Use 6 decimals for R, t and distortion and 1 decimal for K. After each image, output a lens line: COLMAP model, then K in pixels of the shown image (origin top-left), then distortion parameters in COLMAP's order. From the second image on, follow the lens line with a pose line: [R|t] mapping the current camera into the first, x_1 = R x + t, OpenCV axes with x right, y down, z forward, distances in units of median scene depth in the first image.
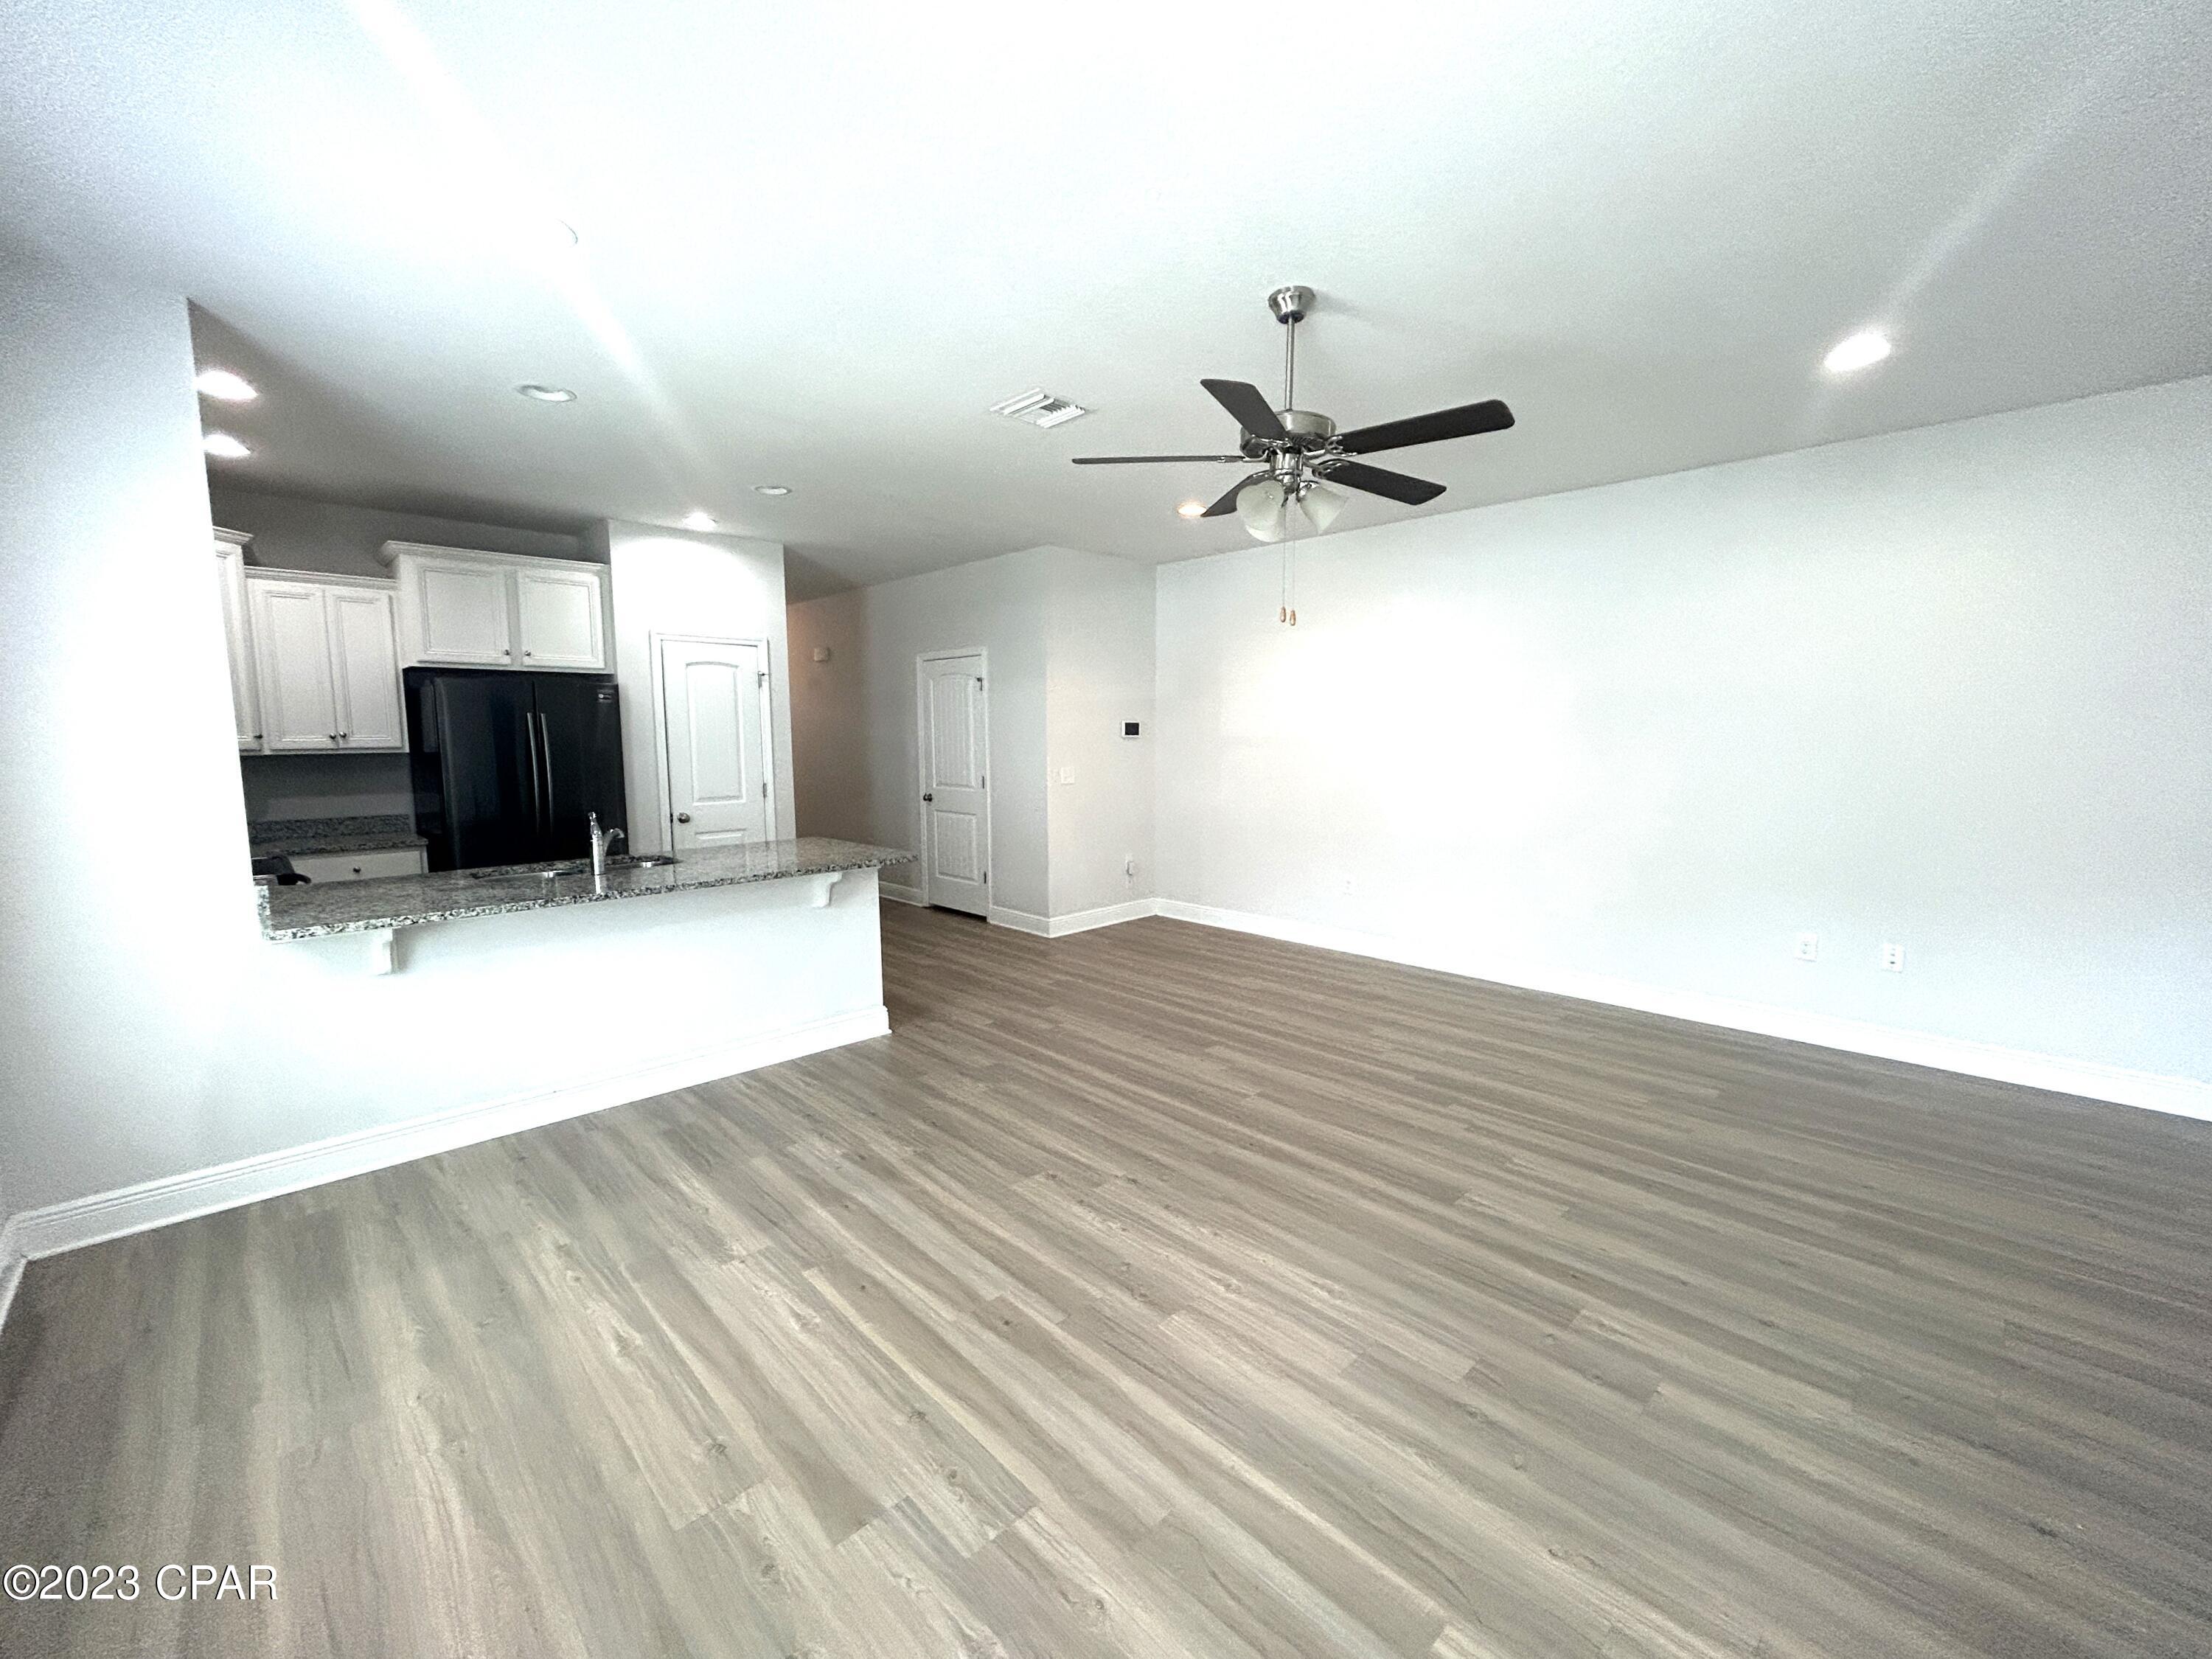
lens RADIAL K [[905.0, 0, 1094.9], [0, 905.0, 838.5], [0, 0, 1]] dist [-0.000504, -0.000440]
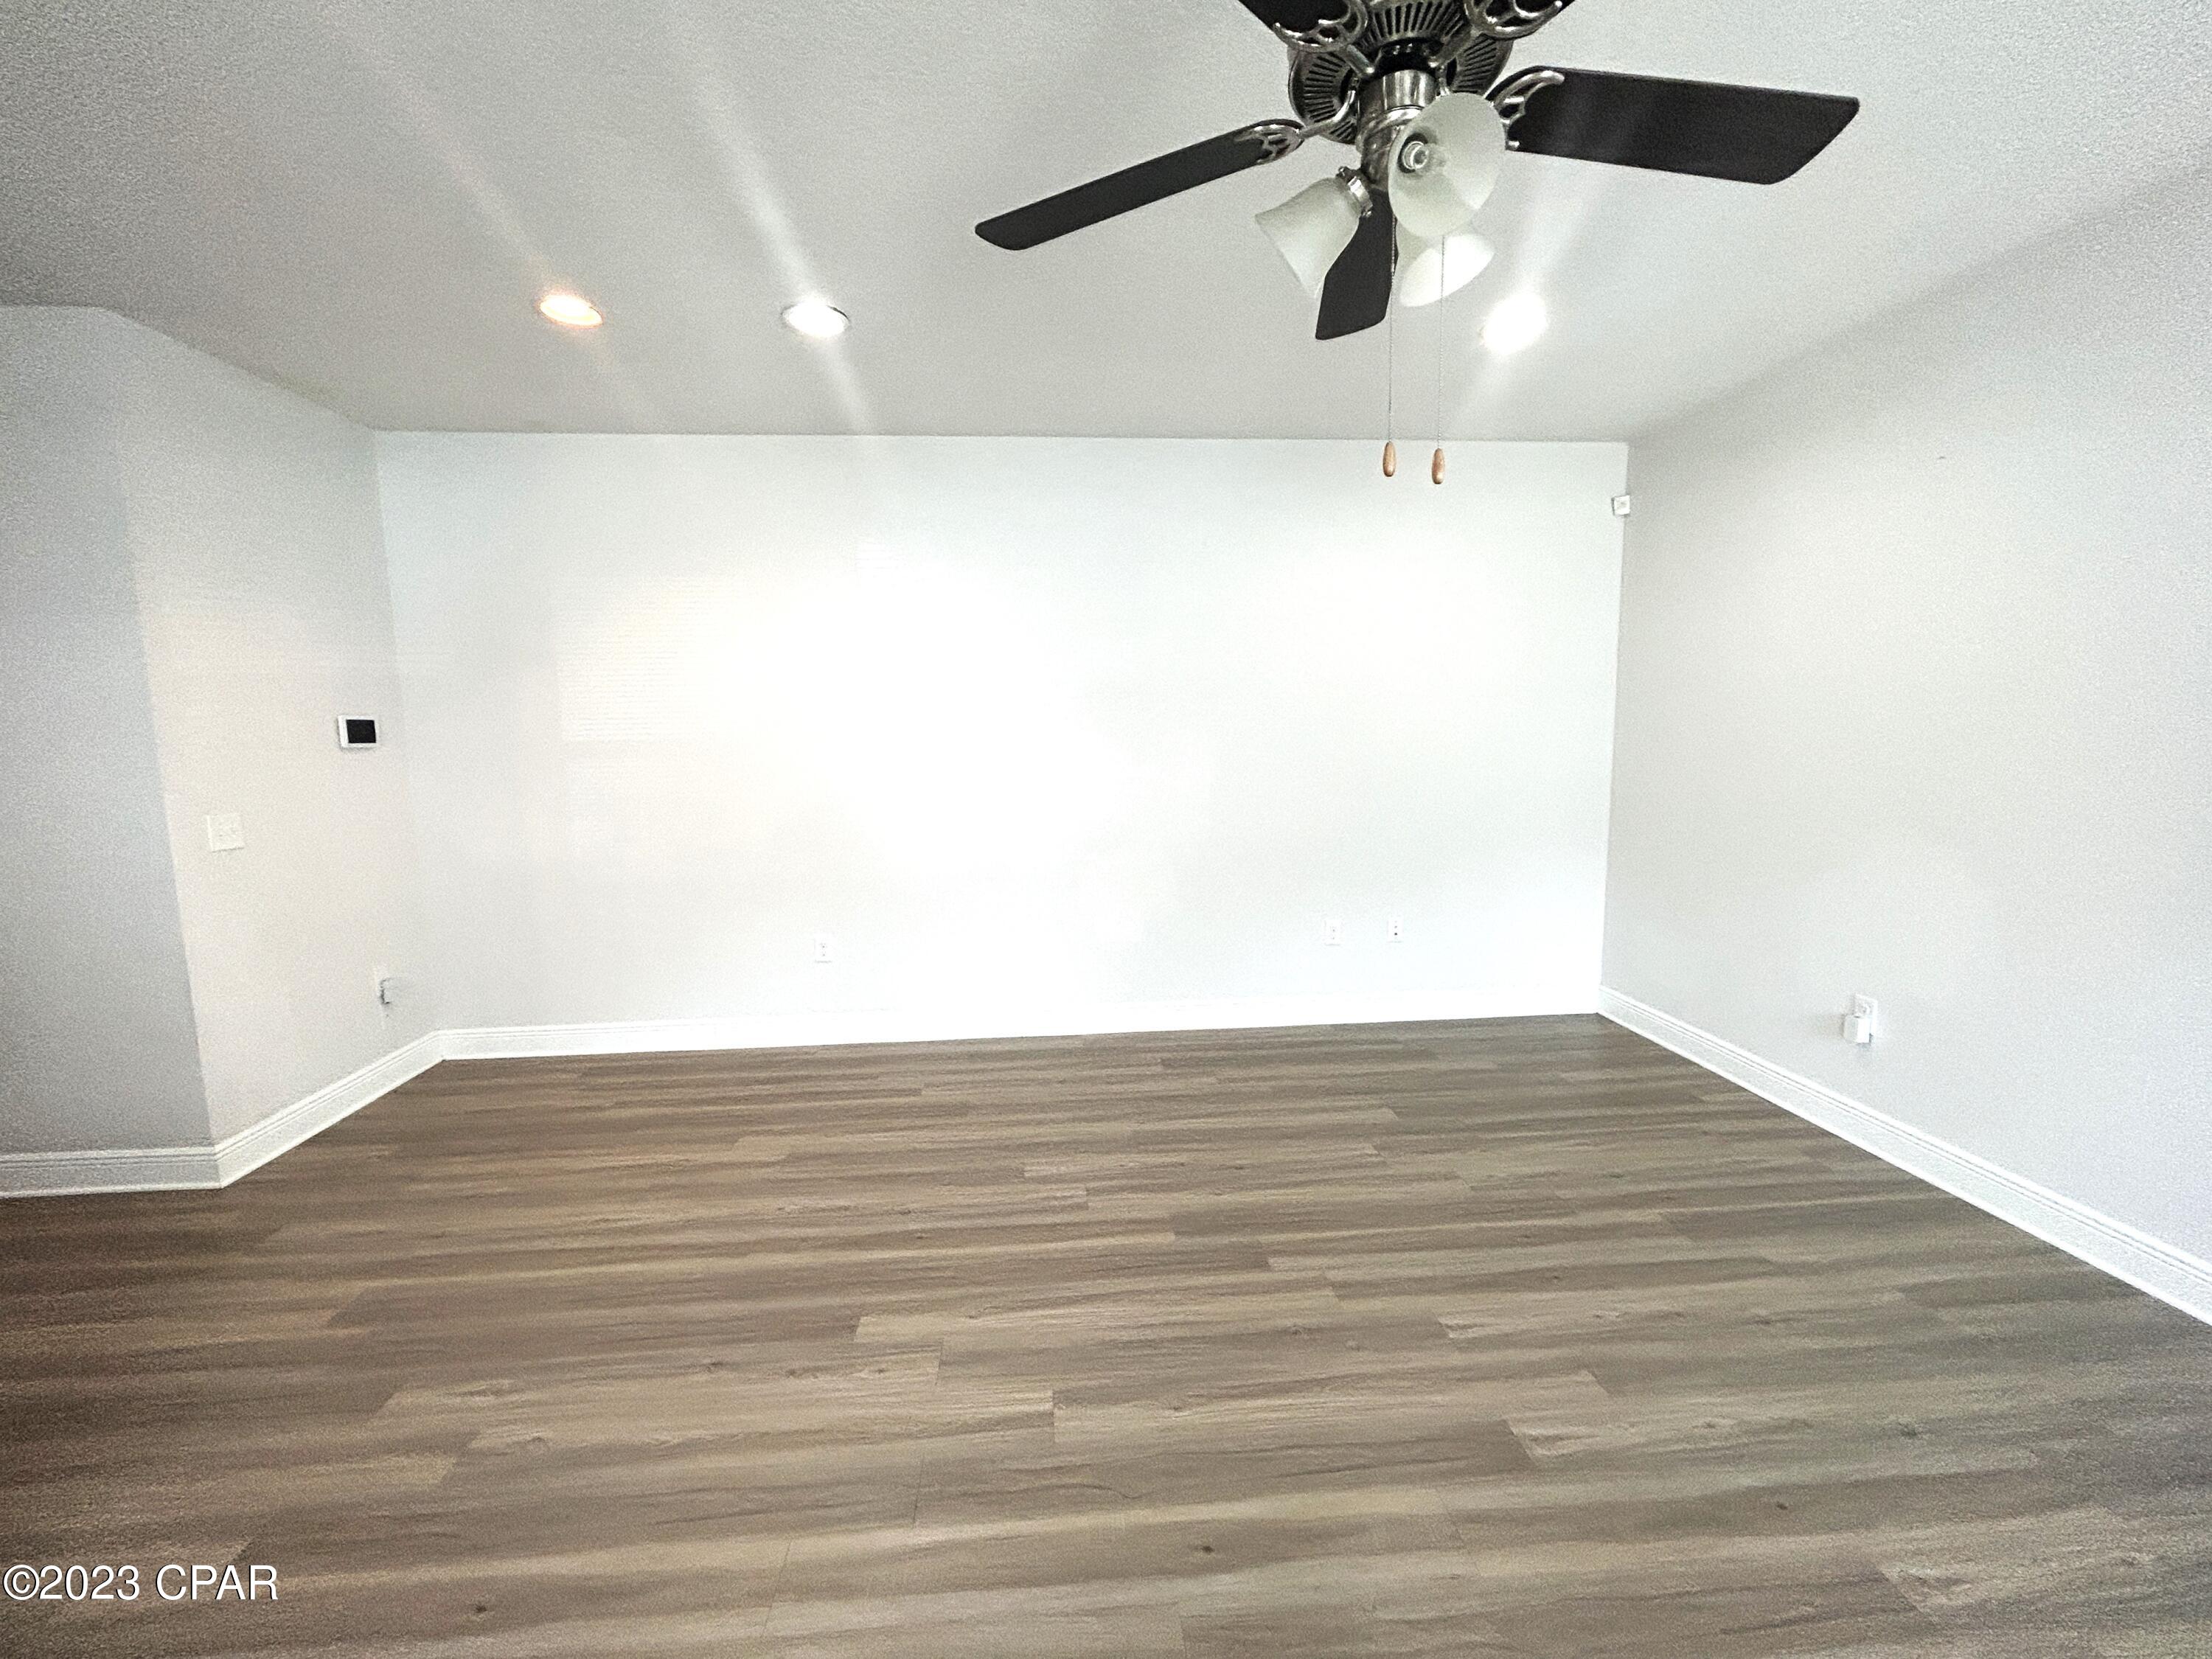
lens RADIAL K [[905.0, 0, 1106.6], [0, 905.0, 824.9], [0, 0, 1]] dist [-0.000504, -0.000440]
pose [[0.631501, -0.089795, 0.770158, -0.167709], [0.105347, 0.993997, 0.029513, -0.062915], [-0.768185, 0.062496, 0.637170, 0.570505]]
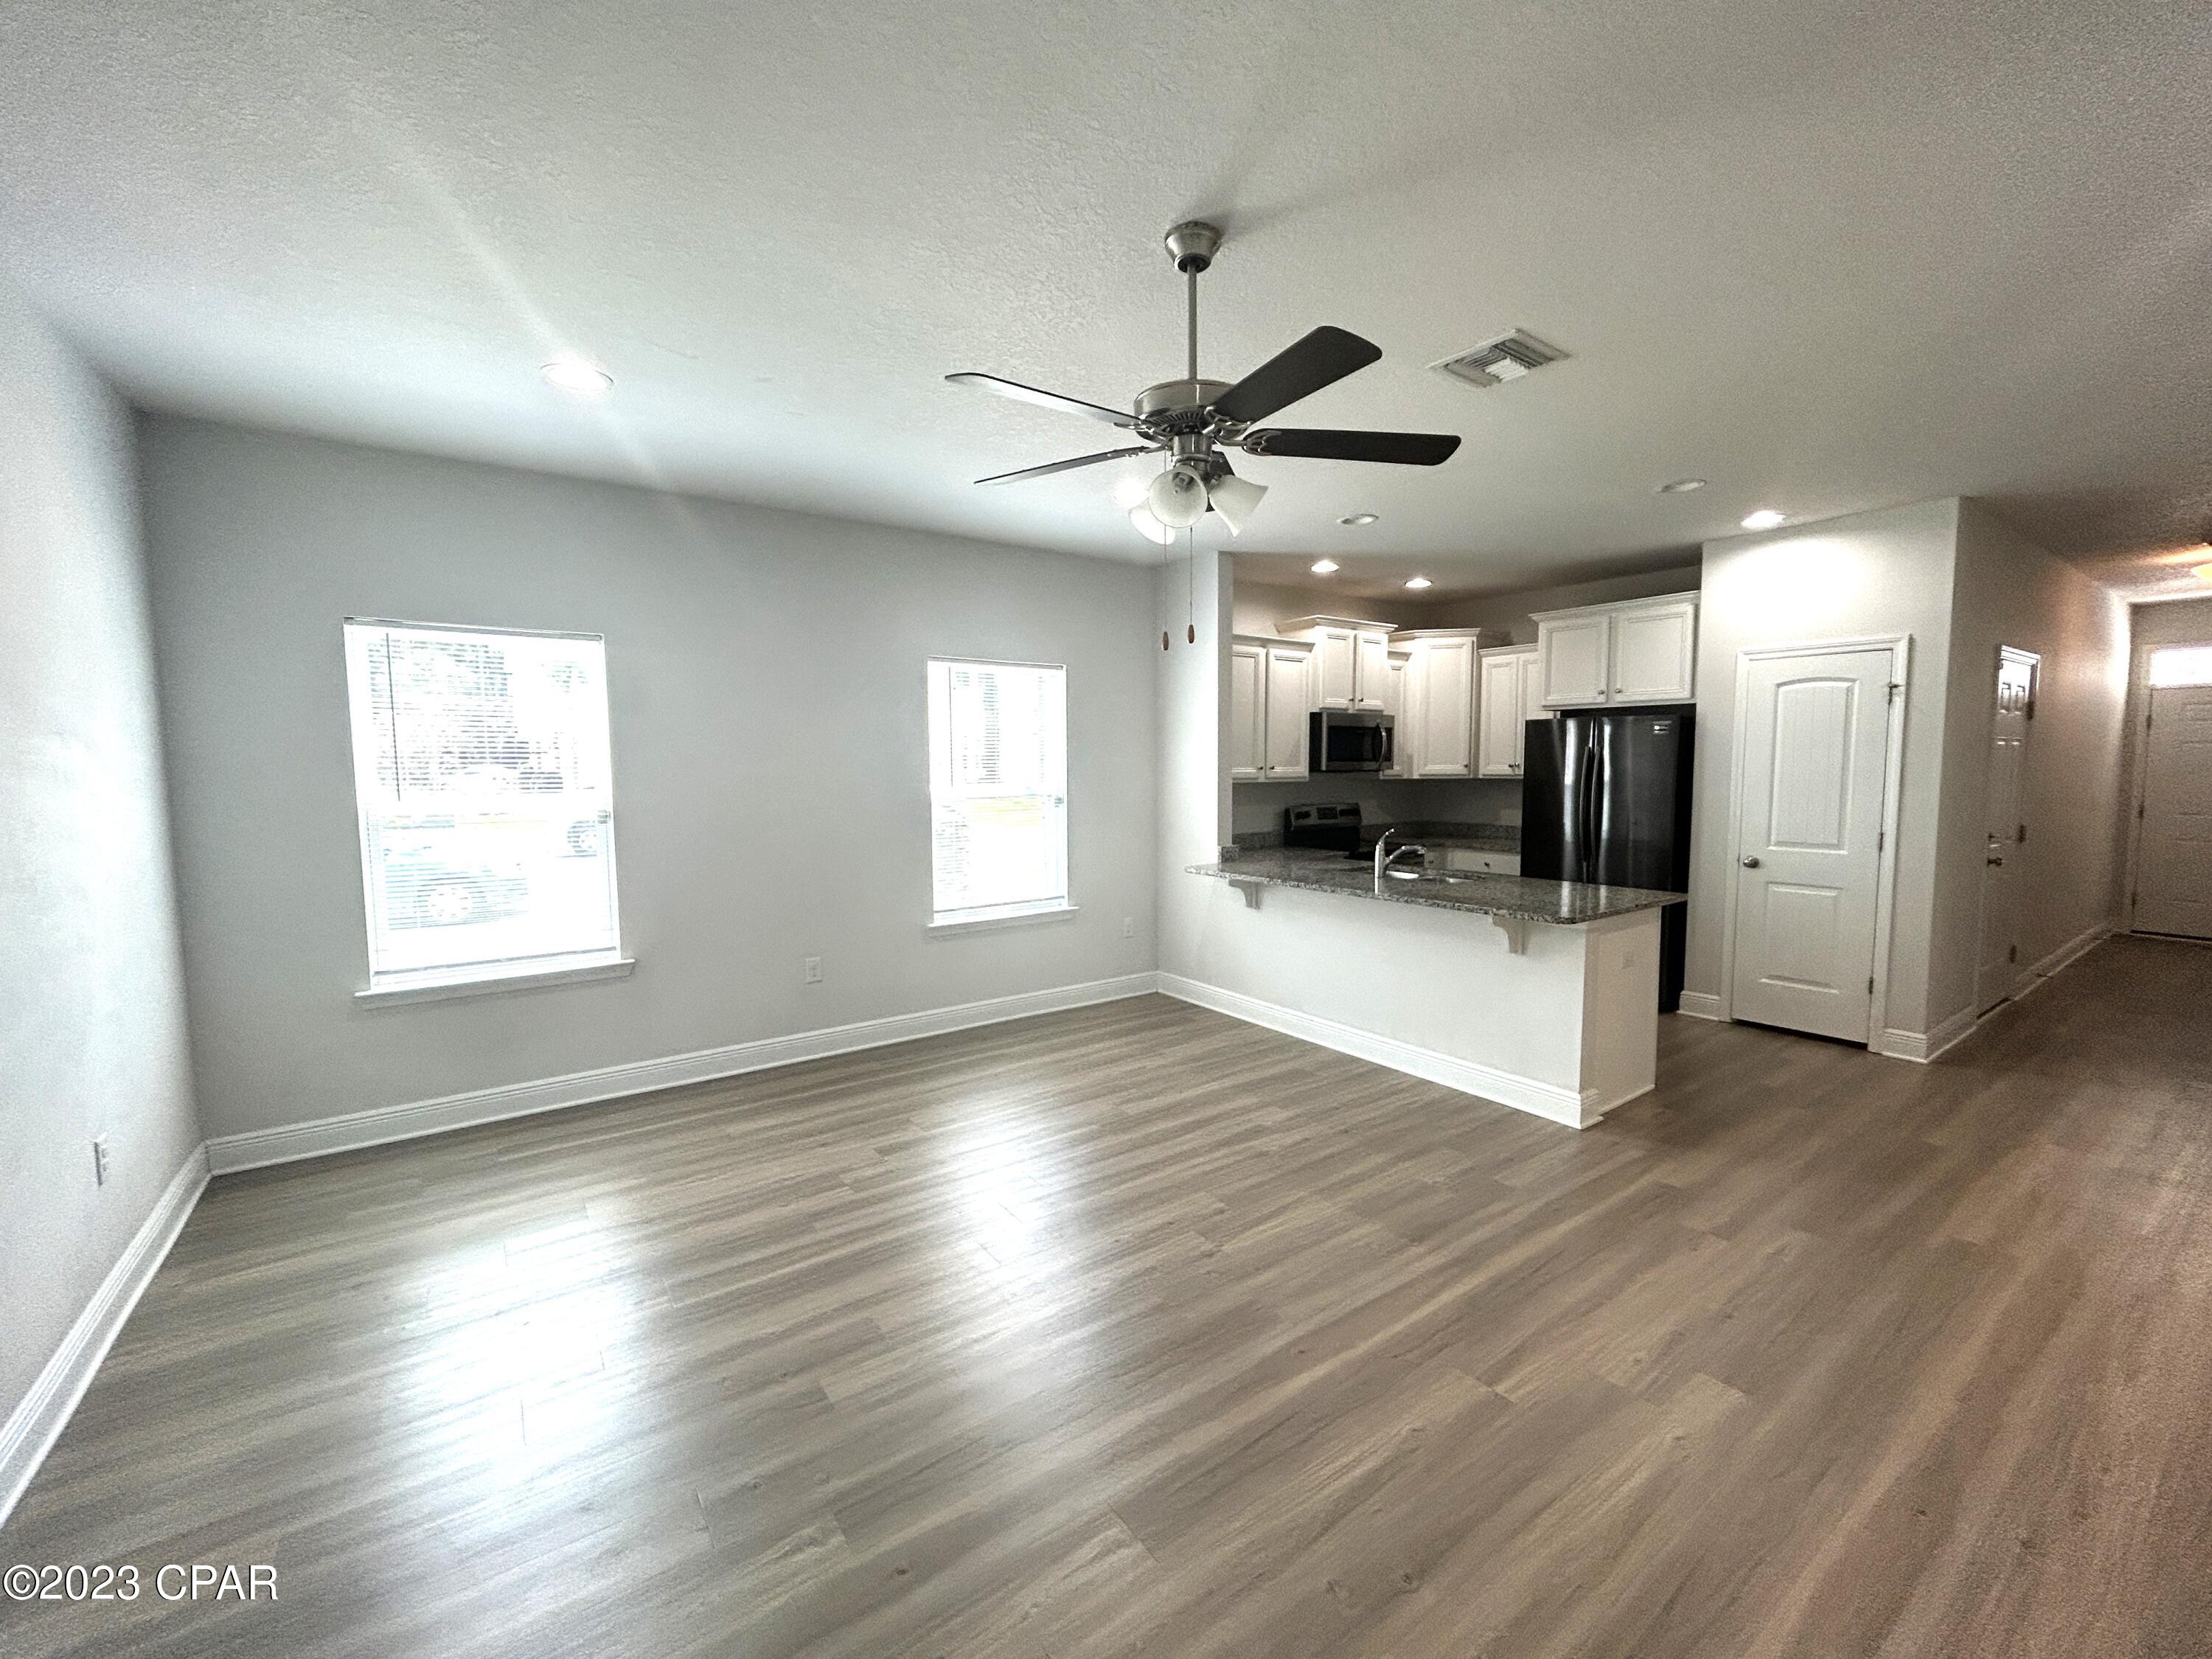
lens RADIAL K [[905.0, 0, 1106.6], [0, 905.0, 824.3], [0, 0, 1]] dist [-0.000504, -0.000440]
pose [[-0.145209, 0.074136, -0.986619, 0.706802], [-0.110188, 0.989774, 0.090591, -0.098921], [0.983246, 0.121869, -0.135555, 0.726386]]
